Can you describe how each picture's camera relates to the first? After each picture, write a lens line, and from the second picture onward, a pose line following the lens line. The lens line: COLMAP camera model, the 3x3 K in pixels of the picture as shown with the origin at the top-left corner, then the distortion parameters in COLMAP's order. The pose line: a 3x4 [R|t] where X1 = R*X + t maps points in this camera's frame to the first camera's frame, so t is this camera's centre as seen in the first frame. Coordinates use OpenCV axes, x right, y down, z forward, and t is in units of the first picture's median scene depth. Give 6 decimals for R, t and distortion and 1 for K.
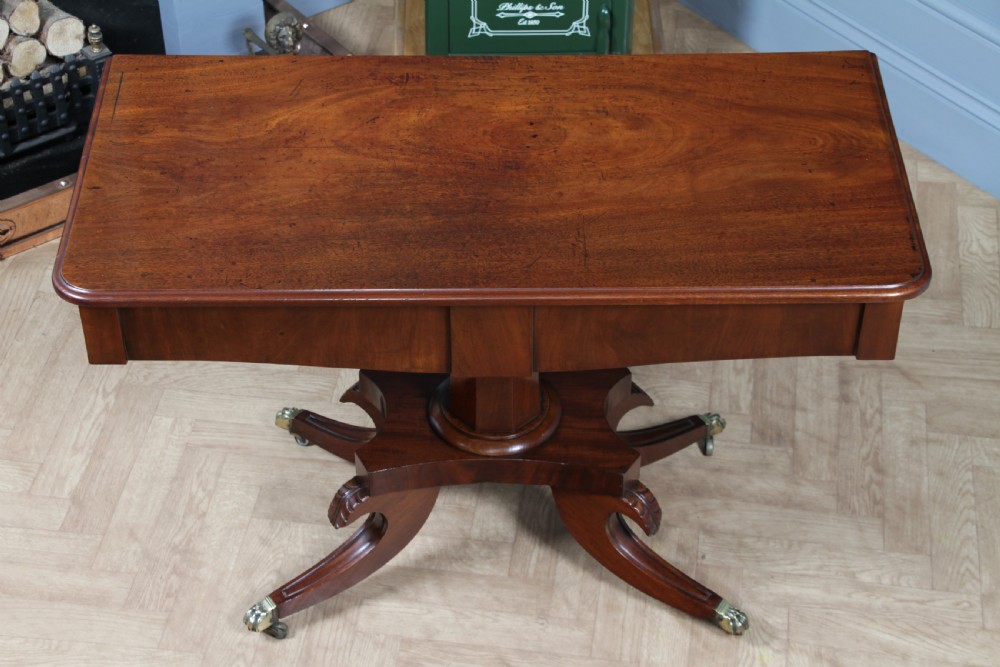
lens RADIAL K [[1998.8, 0, 500.8], [0, 1998.8, 344.2], [0, 0, 1]] dist [0.256325, 0.162822]
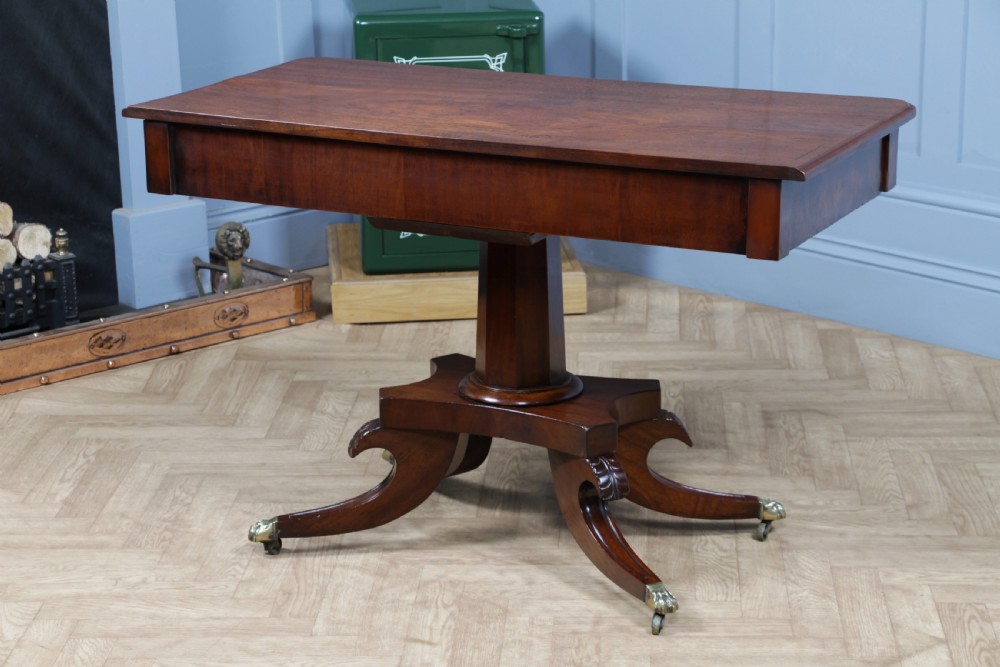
lens RADIAL K [[2373.1, 0, 500.3], [0, 2373.1, 336.1], [0, 0, 1]] dist [0.341163, 0.584441]
pose [[0.996681, -0.048584, 0.065317, -0.060383], [0.071407, 0.907047, -0.414930, 0.539855], [-0.039086, 0.418217, 0.907506, -0.199878]]
